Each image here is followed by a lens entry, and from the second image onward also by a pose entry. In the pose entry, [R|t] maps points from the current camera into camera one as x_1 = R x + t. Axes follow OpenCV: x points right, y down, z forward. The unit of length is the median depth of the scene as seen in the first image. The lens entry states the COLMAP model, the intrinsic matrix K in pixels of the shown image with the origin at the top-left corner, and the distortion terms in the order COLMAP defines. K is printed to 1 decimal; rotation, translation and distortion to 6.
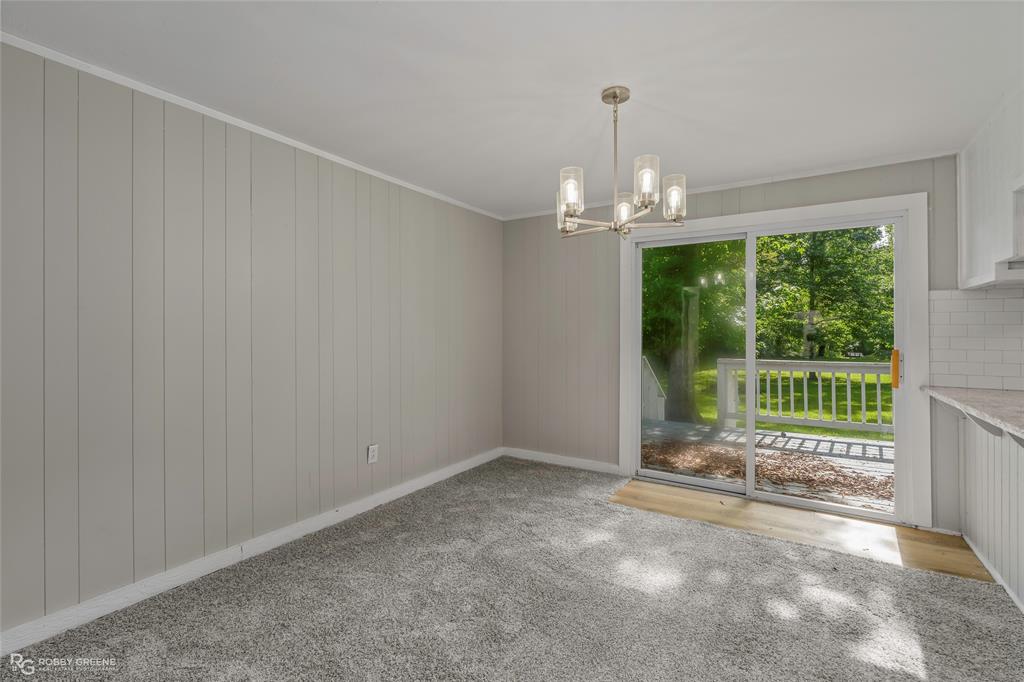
lens RADIAL K [[474.7, 0, 524.6], [0, 474.7, 335.9], [0, 0, 1]] dist [0.001692, 0.000446]
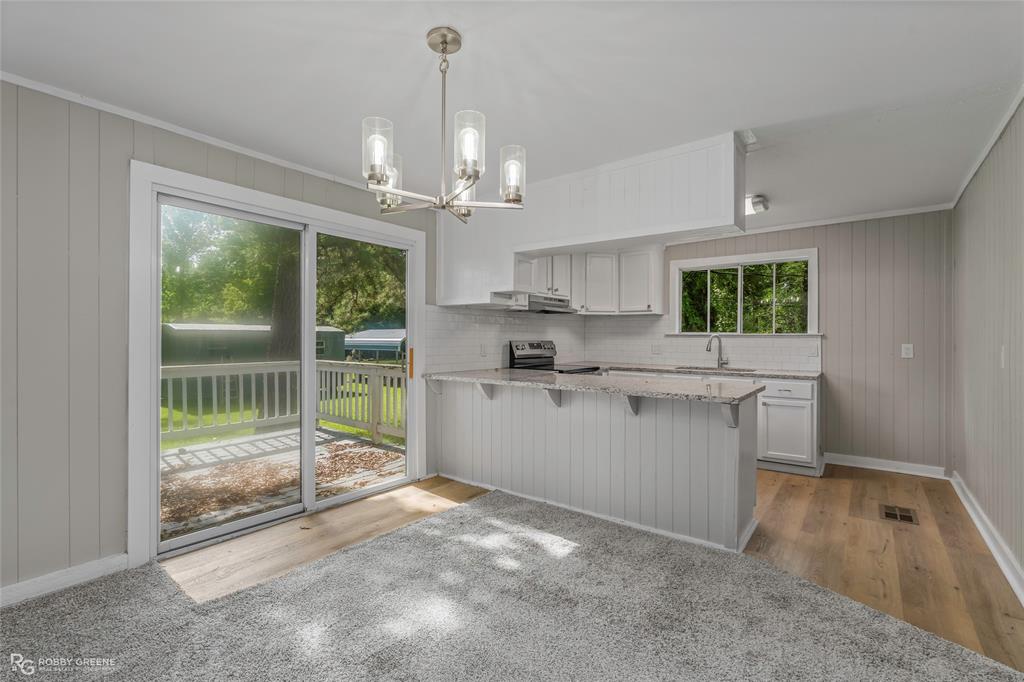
lens RADIAL K [[458.8, 0, 513.1], [0, 458.8, 336.4], [0, 0, 1]] dist [-0.005556, 0.000874]
pose [[0.097719, 0.001130, 0.995213, -0.458663], [-0.001966, 0.999998, -0.000942, -0.001744], [-0.995212, -0.001864, 0.097721, 0.641479]]
